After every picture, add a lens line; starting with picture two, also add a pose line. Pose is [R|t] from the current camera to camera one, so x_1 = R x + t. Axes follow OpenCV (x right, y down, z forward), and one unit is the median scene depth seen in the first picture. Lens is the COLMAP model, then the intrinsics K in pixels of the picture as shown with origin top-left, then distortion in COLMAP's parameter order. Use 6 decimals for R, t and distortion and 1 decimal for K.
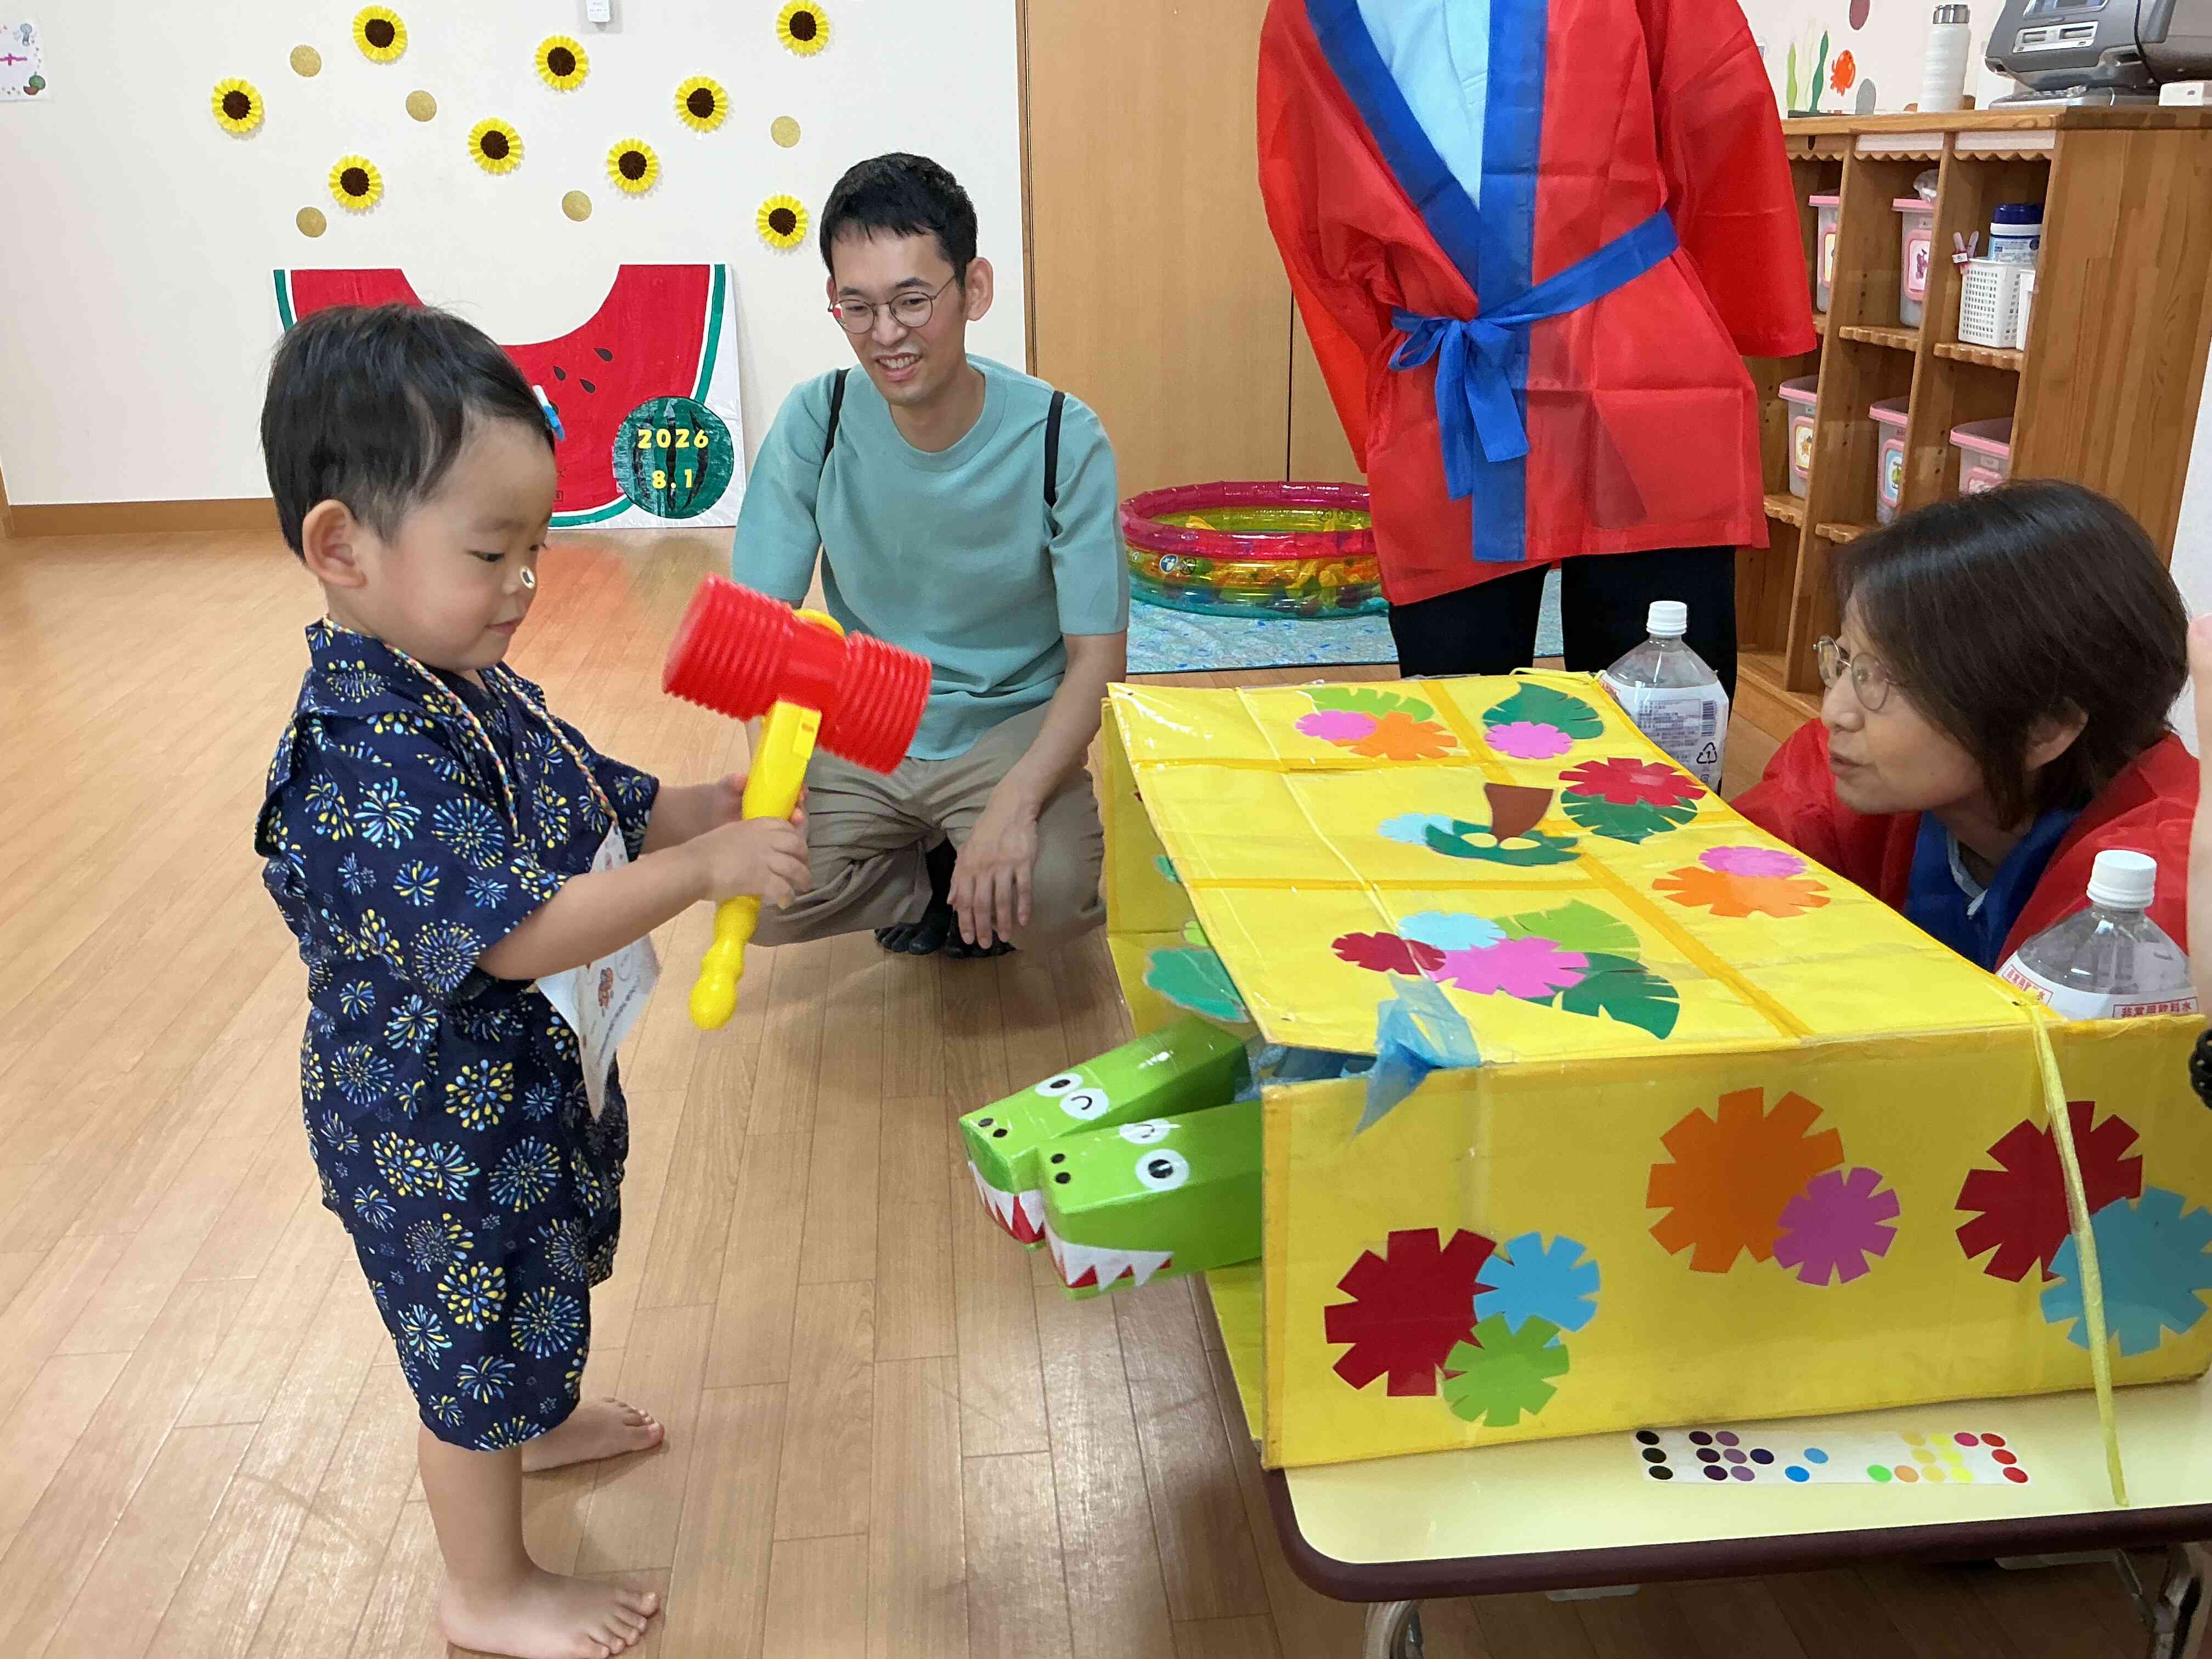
lens RADIAL K [[1902.7, 0, 1106.0], [0, 1902.7, 829.5], [0, 0, 1]] dist [0.000653, -0.115068]
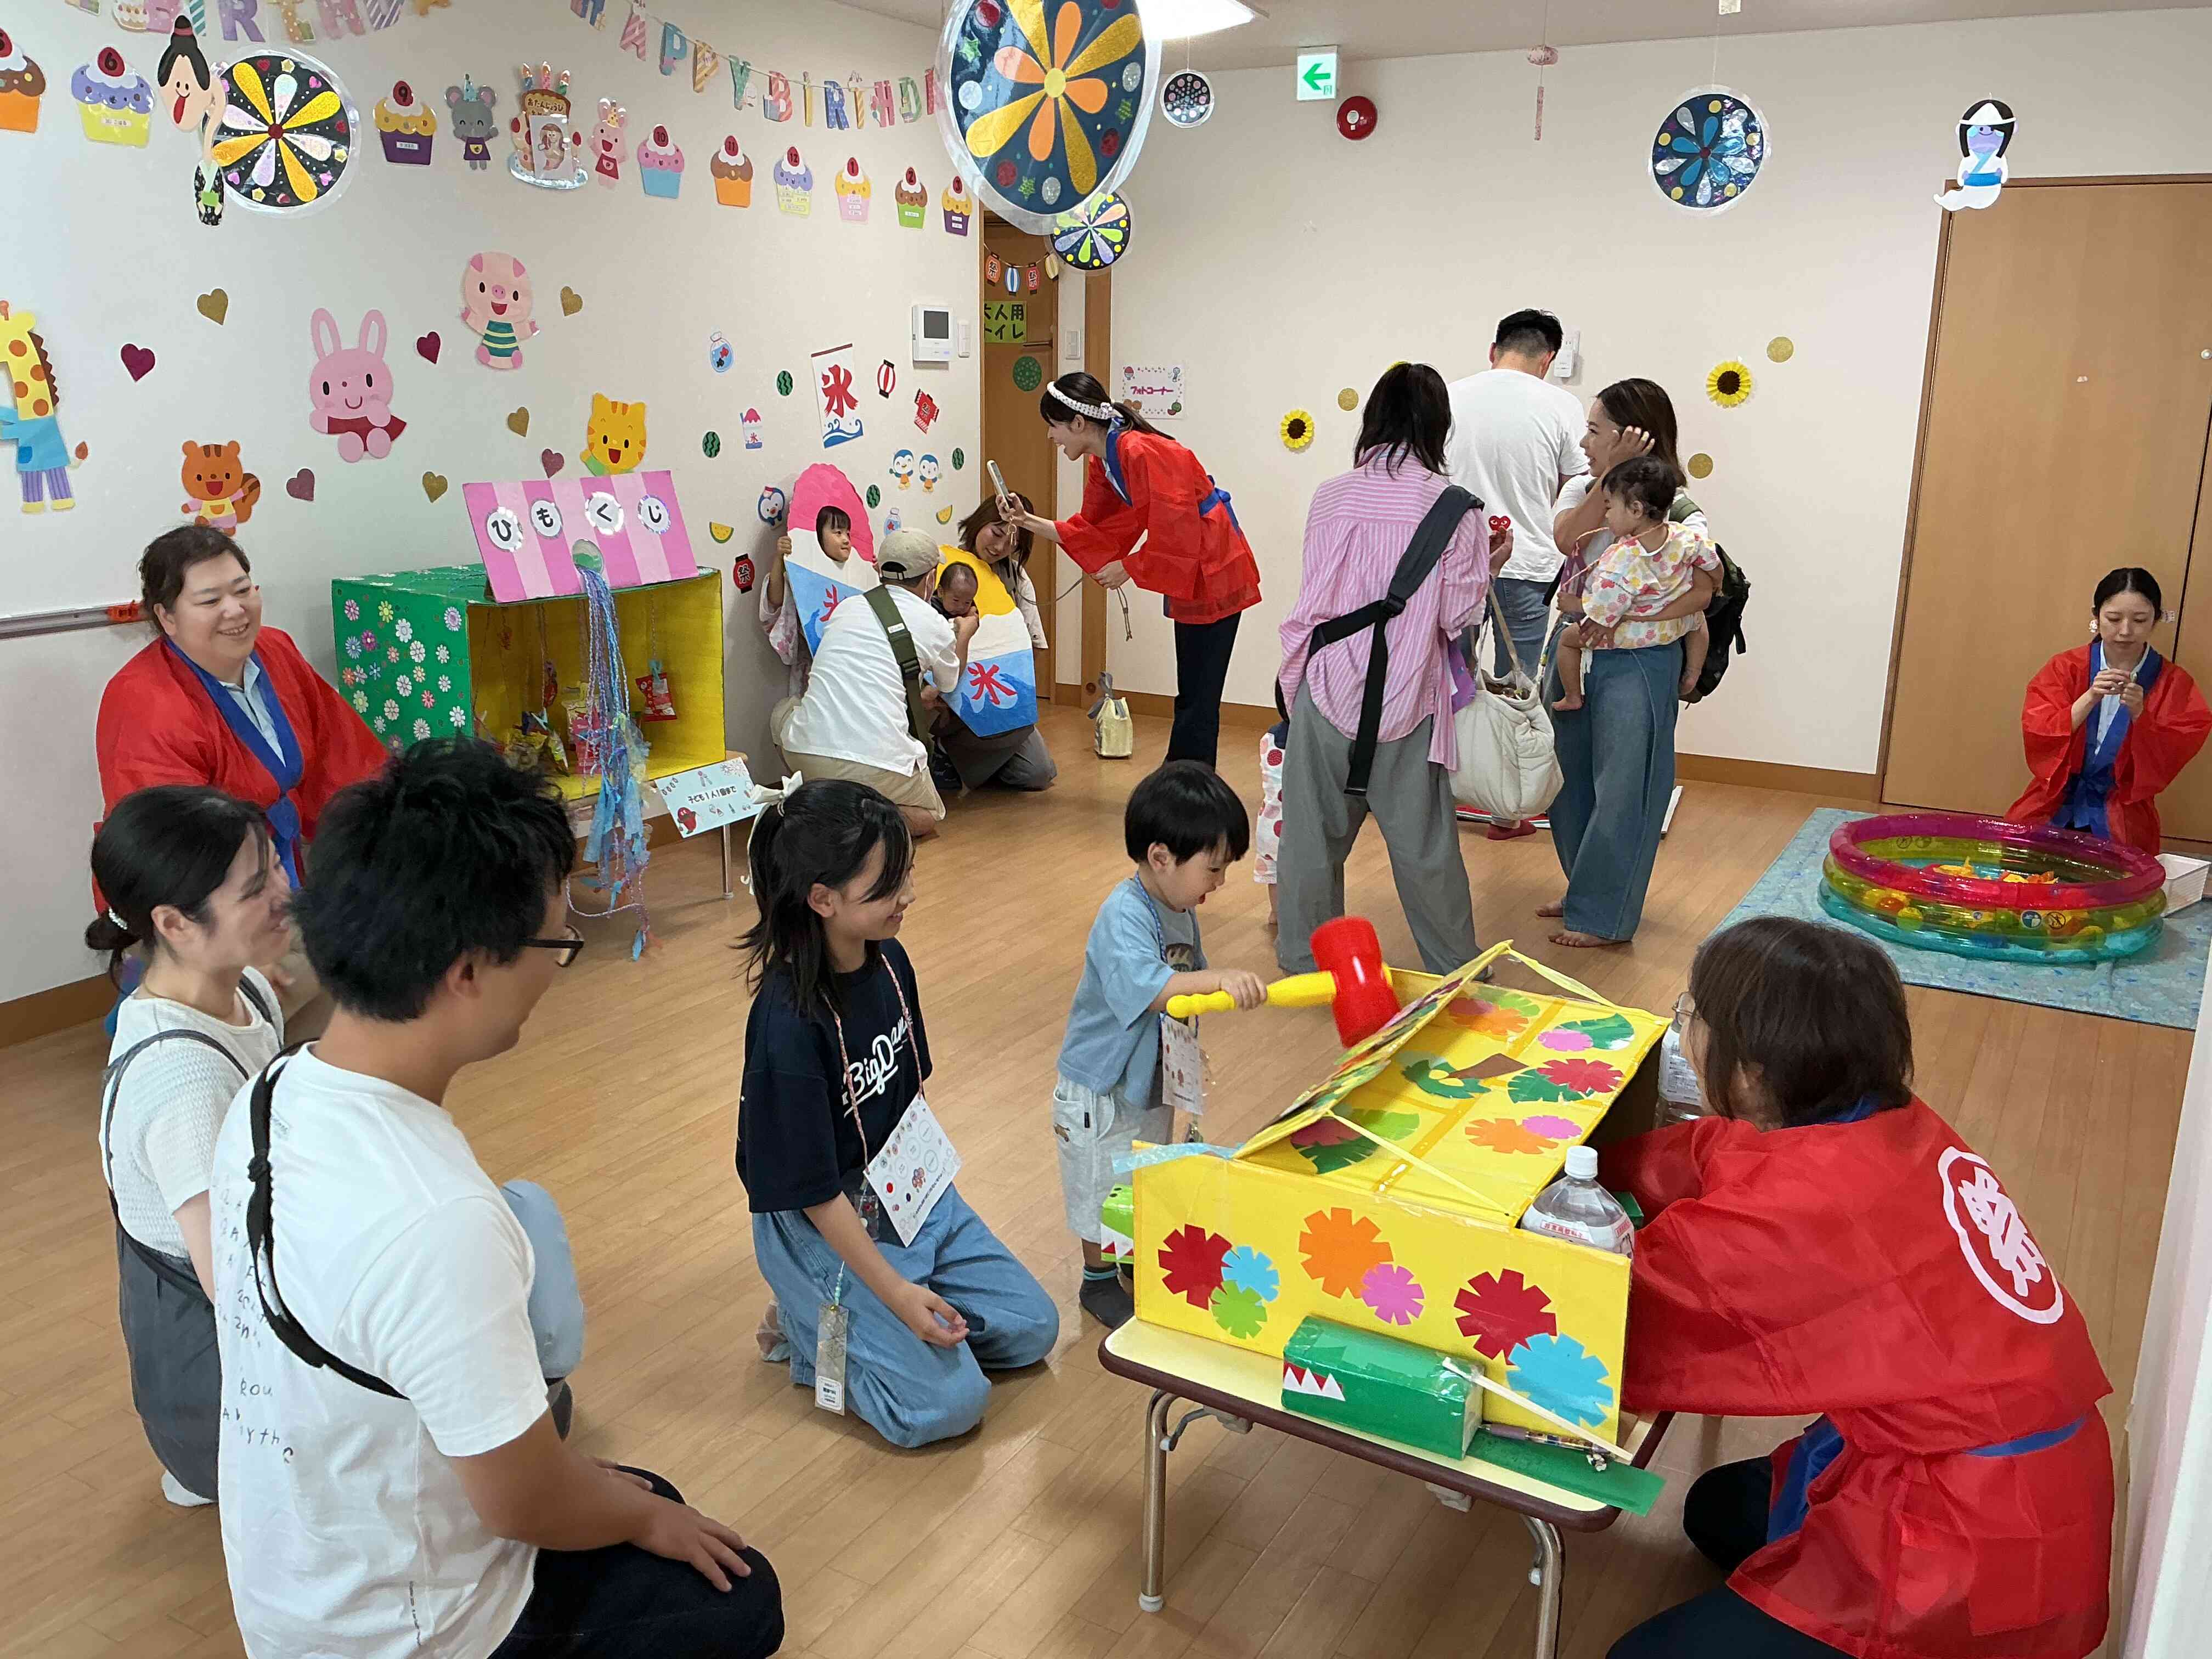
lens RADIAL K [[1902.7, 0, 1106.0], [0, 1902.7, 829.5], [0, 0, 1]] dist [0.000653, -0.115068]
pose [[0.784349, 0.162530, -0.598648, 0.378733], [-0.196230, 0.980516, 0.009104, -0.069459], [0.588464, 0.110333, 0.800960, -0.253892]]
